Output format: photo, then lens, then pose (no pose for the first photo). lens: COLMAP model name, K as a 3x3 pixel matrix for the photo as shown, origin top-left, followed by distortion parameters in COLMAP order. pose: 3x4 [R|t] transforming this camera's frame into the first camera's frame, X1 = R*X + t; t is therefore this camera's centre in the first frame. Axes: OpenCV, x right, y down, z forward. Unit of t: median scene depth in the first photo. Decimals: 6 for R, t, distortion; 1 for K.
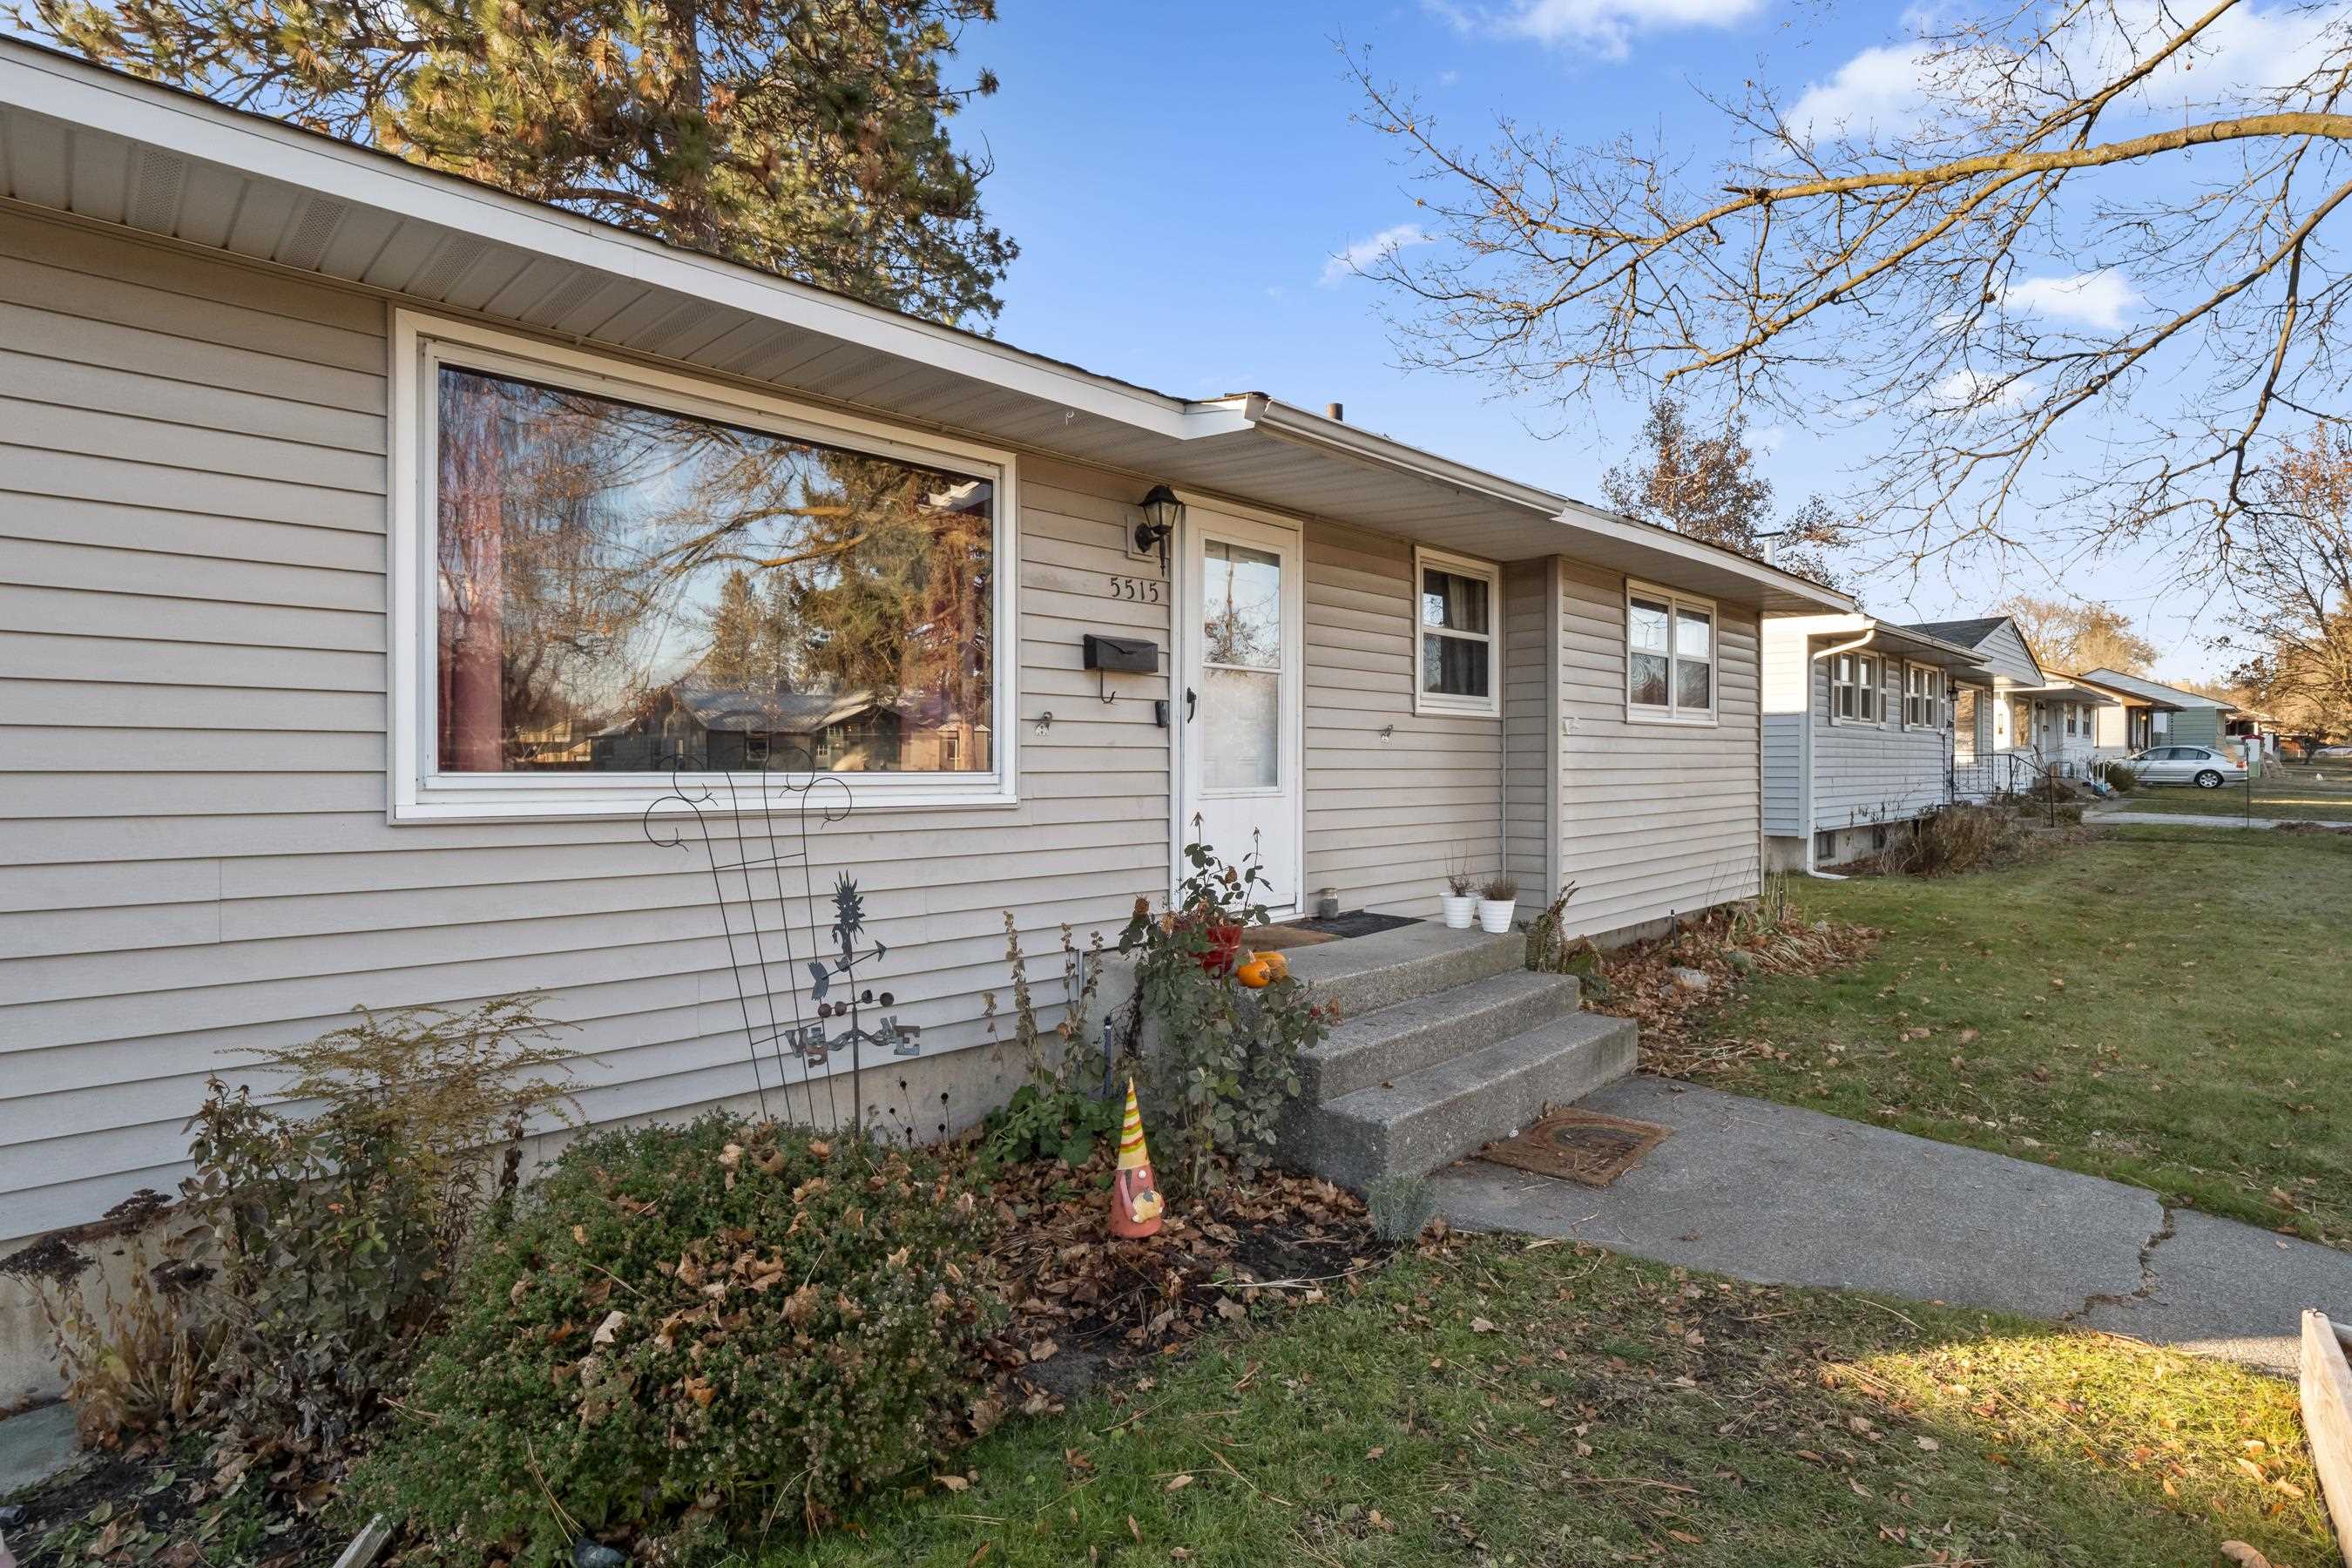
lens RADIAL K [[1156.7, 0, 1161.6], [0, 1156.7, 746.1], [0, 0, 1]] dist [0.002161, -0.011966]
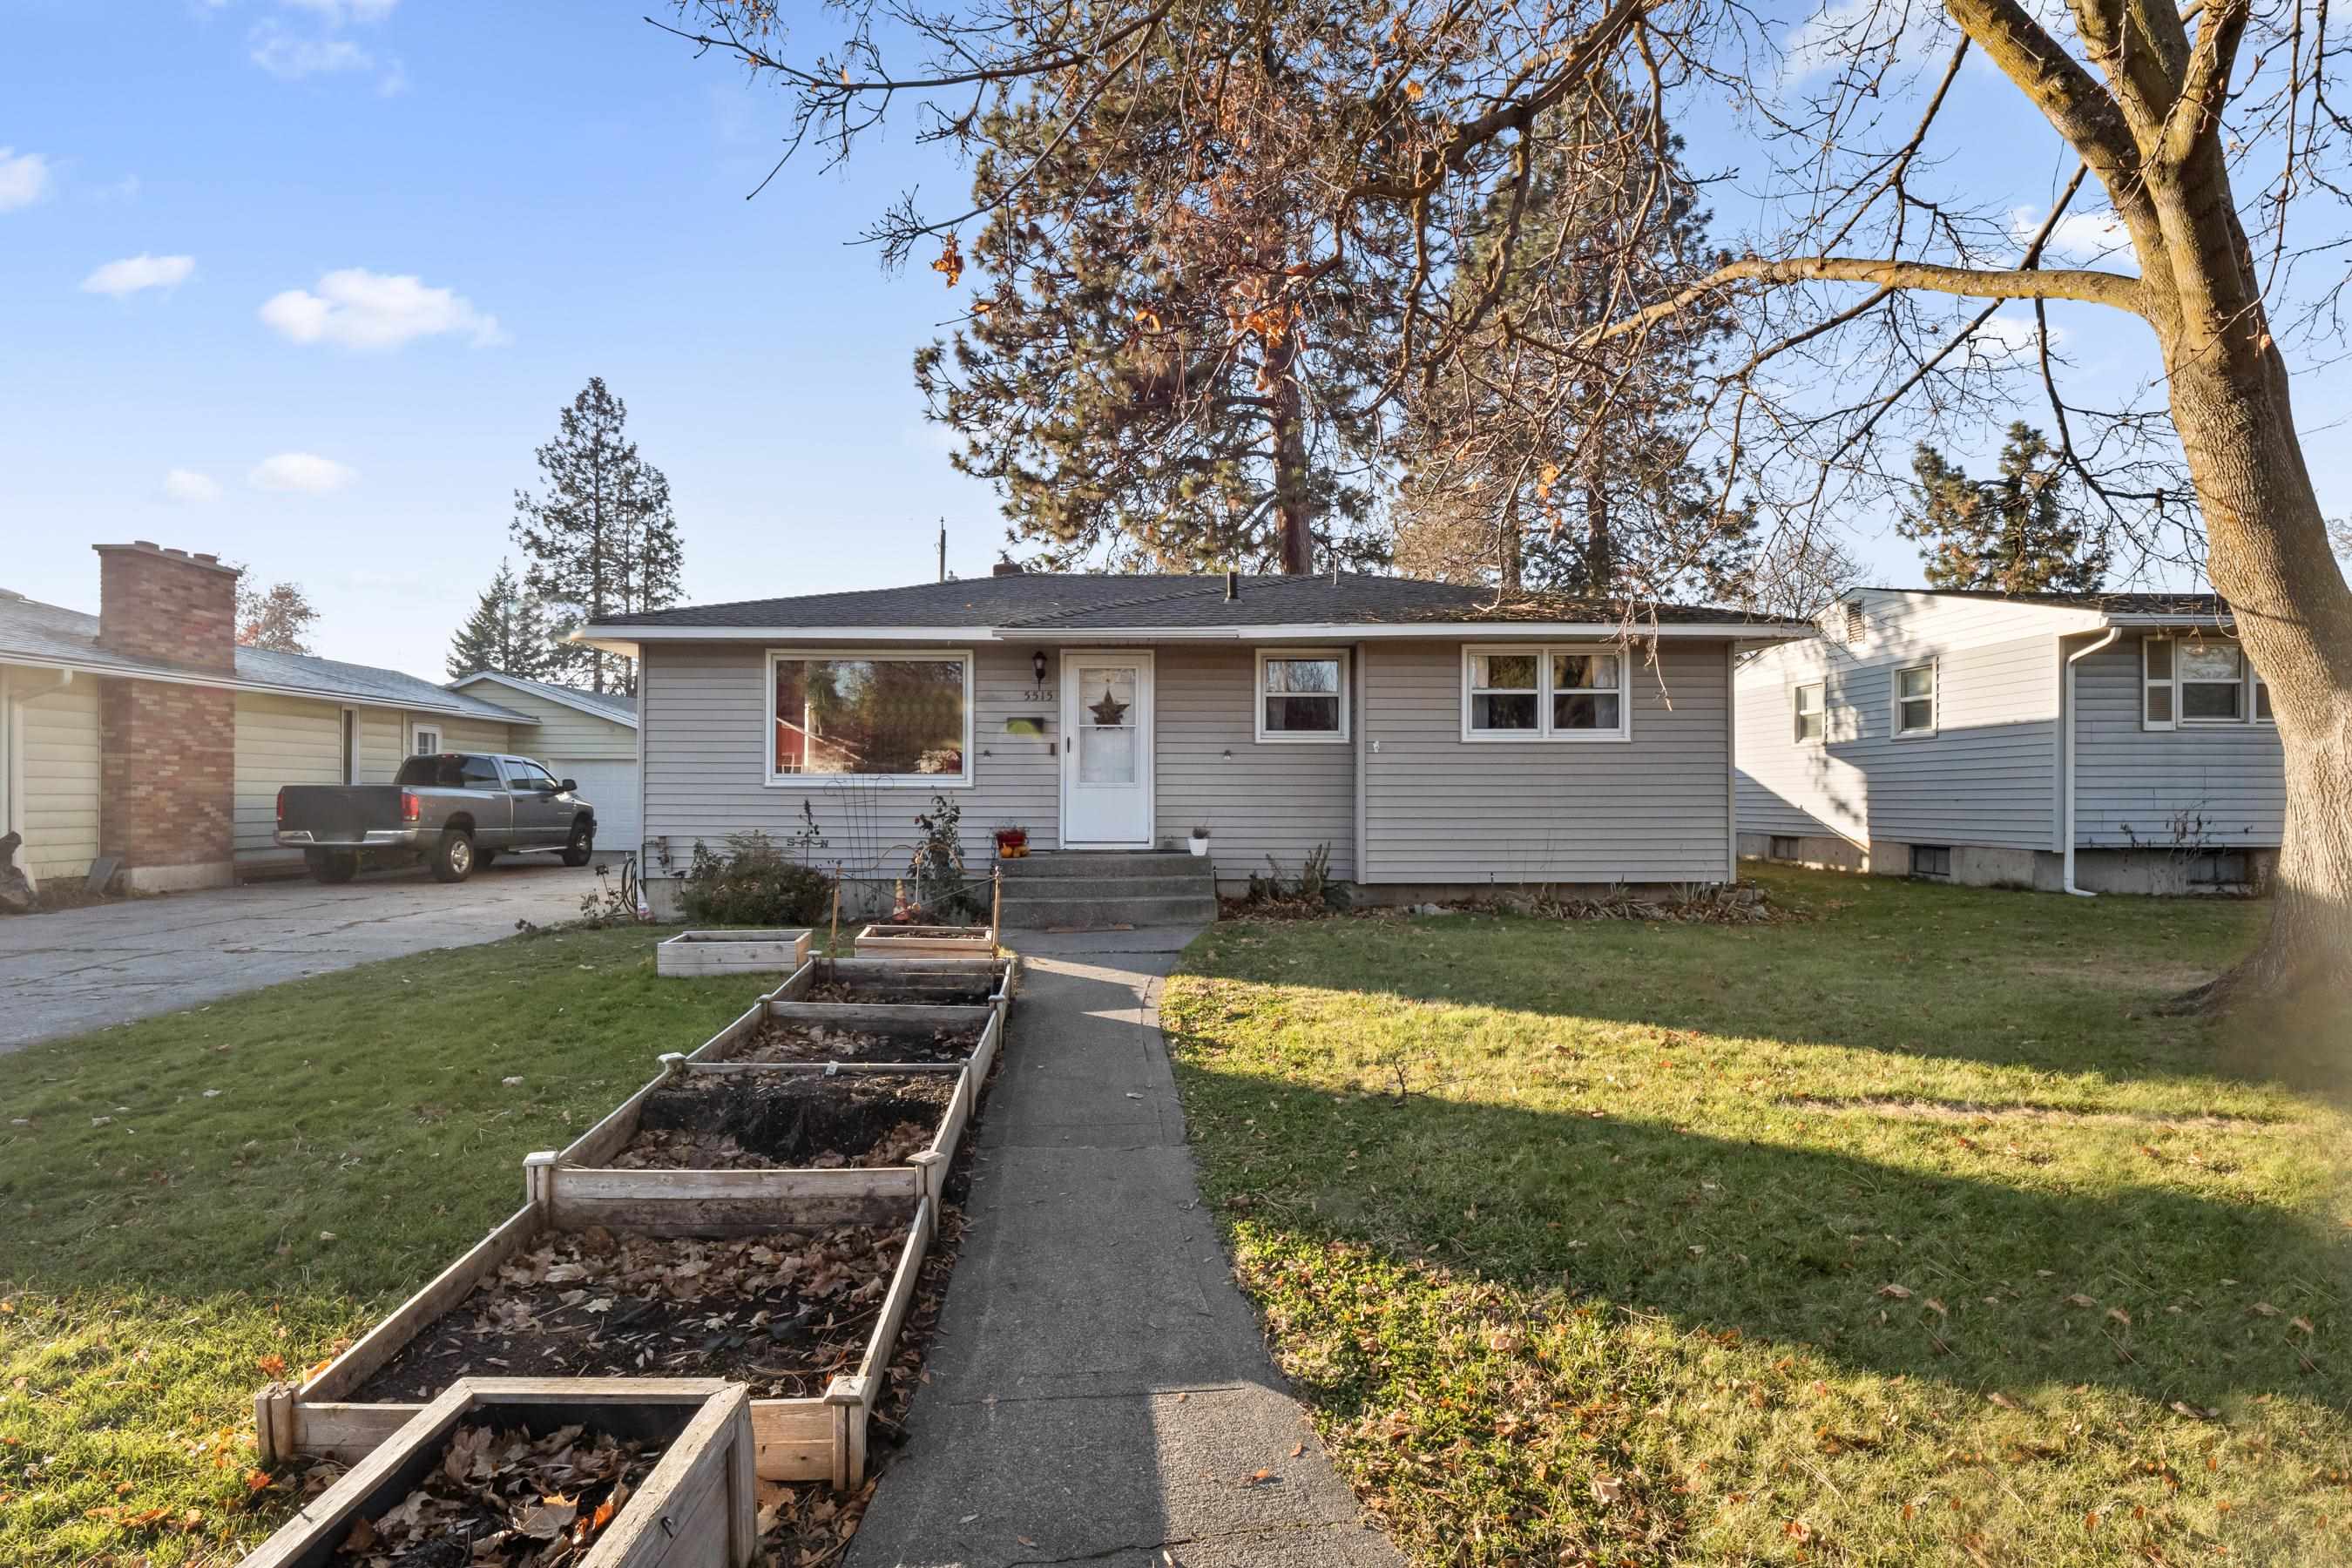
lens RADIAL K [[1156.7, 0, 1161.6], [0, 1156.7, 746.1], [0, 0, 1]] dist [0.002161, -0.011966]
pose [[0.713013, -0.029488, -0.700531, 1.293209], [0.009951, 0.999440, -0.031941, 0.030010], [0.701080, 0.015803, 0.712907, -0.347208]]
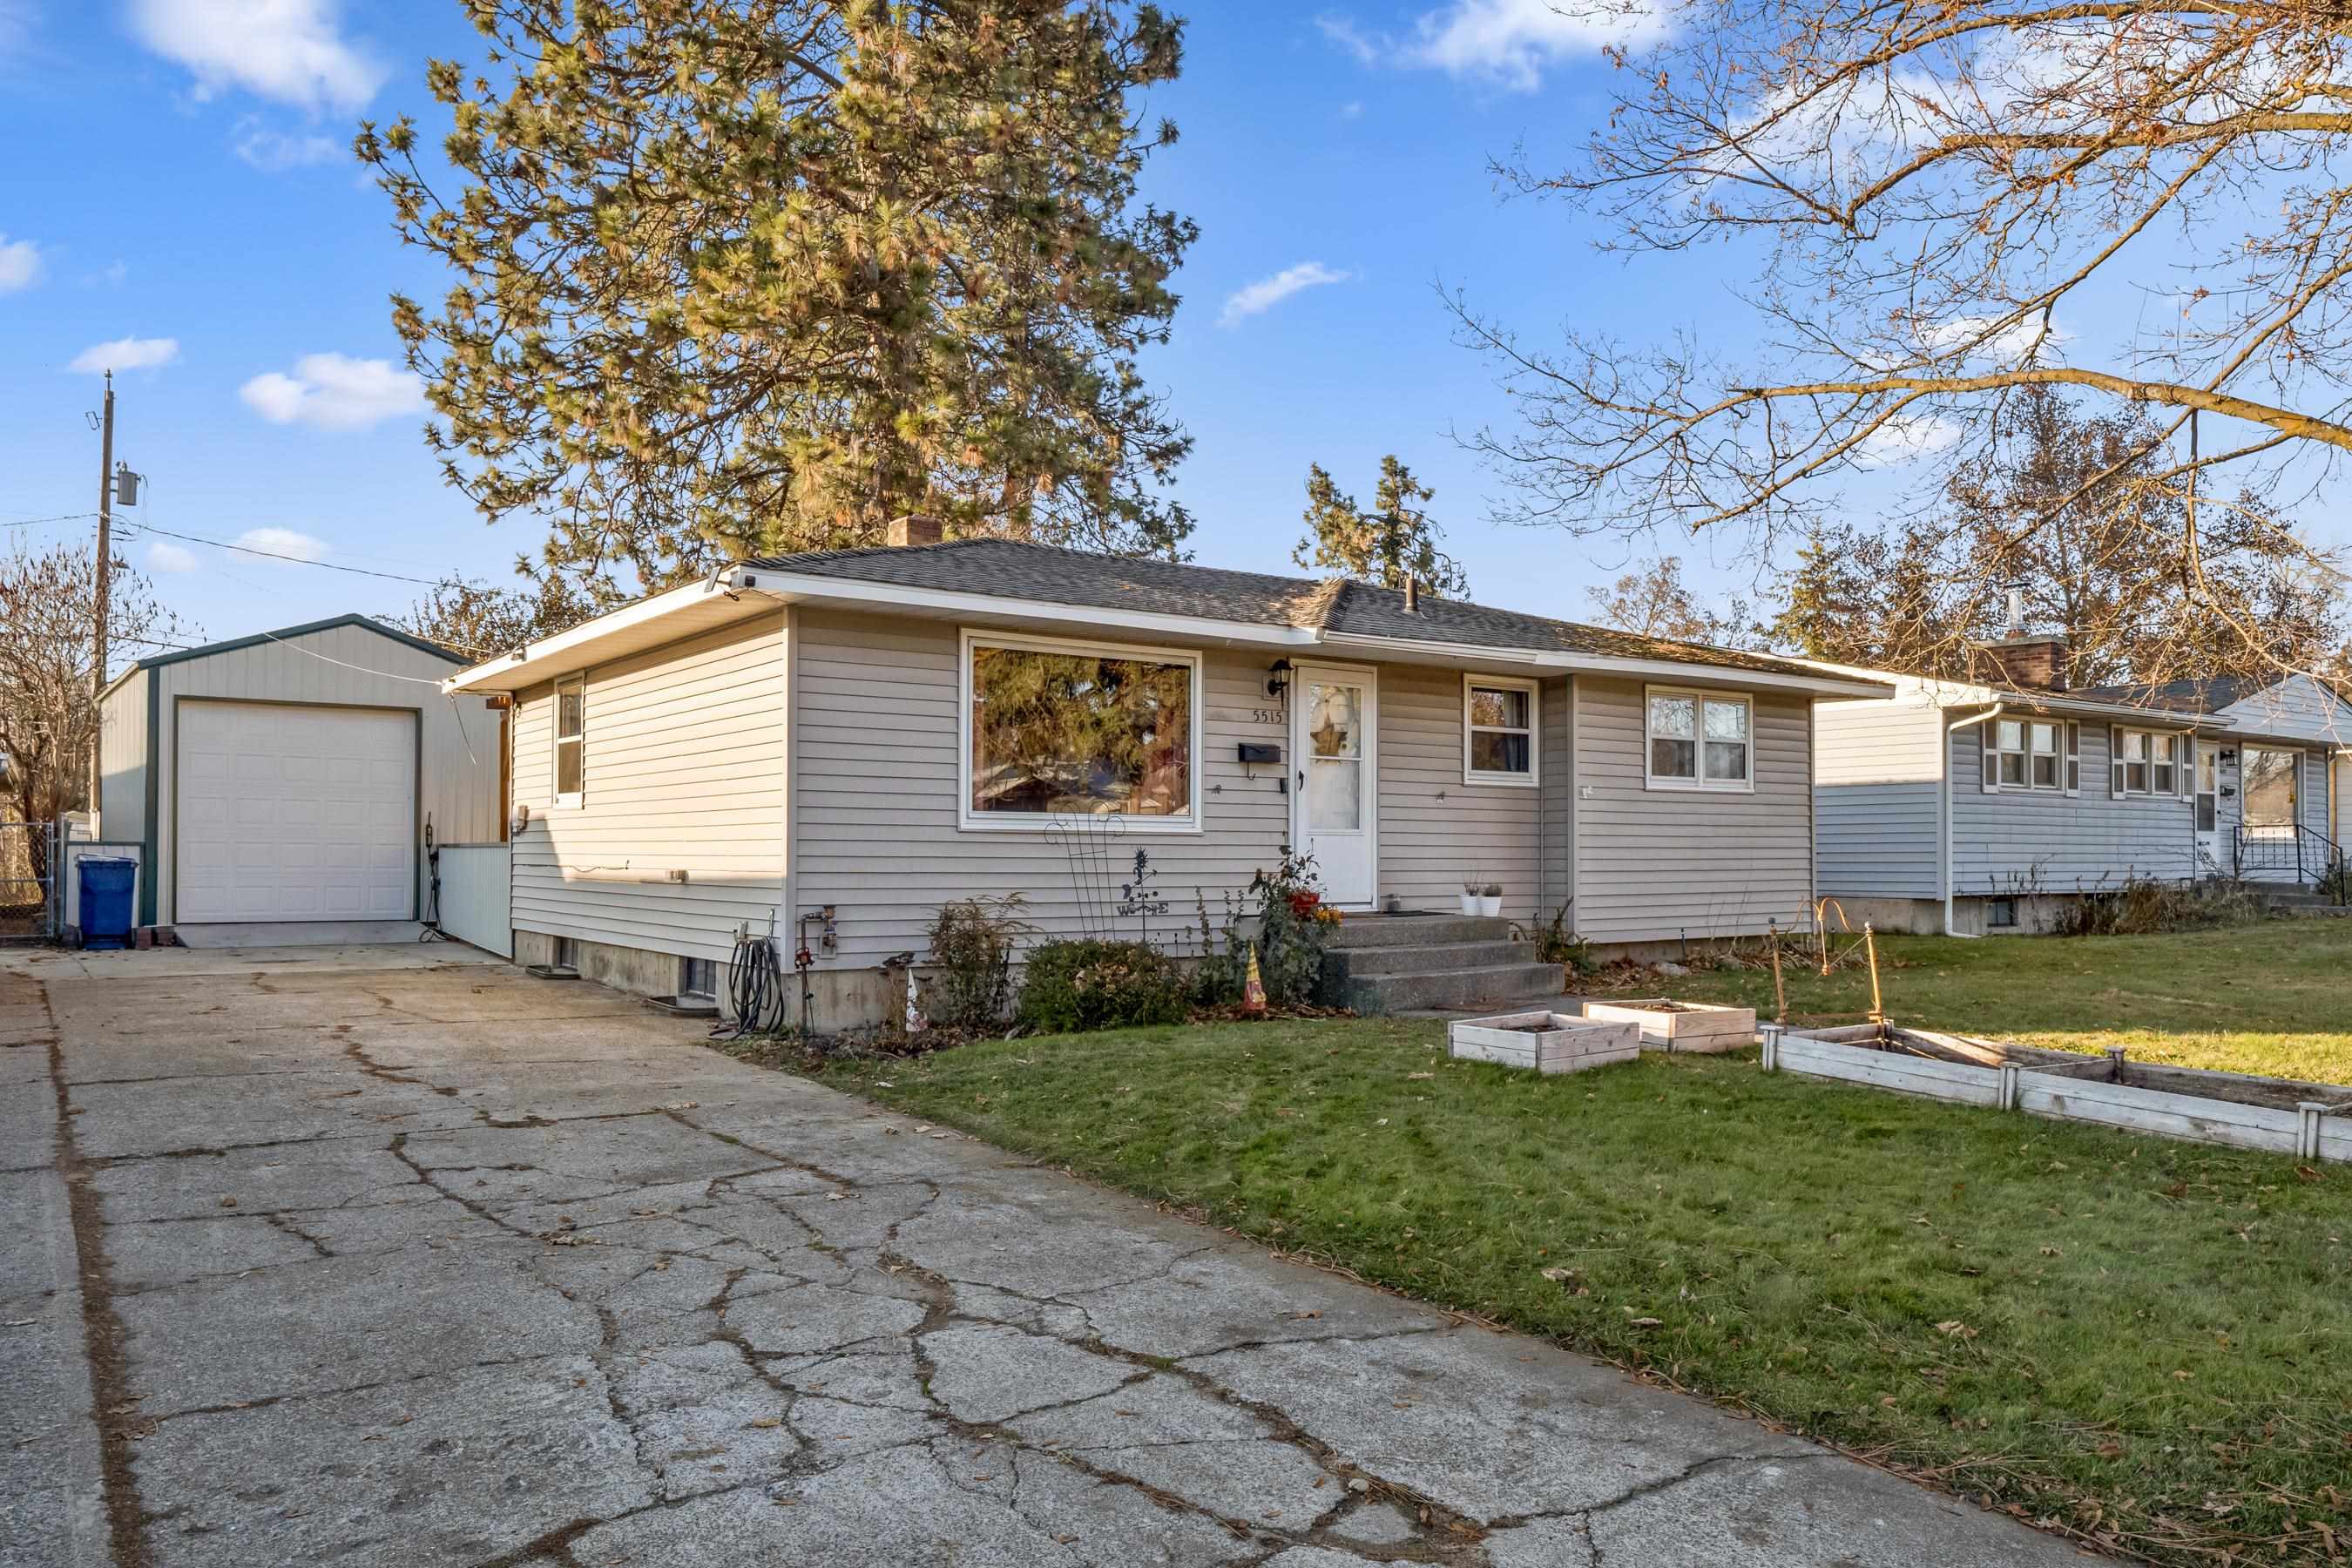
lens RADIAL K [[1591.8, 0, 1087.5], [0, 1591.8, 783.9], [0, 0, 1]] dist [0.006347, 0.001522]
pose [[0.981764, -0.003701, -0.190068, 0.125406], [-0.001298, 0.999657, -0.026173, 0.024846], [0.190099, 0.025942, 0.981422, -1.077431]]
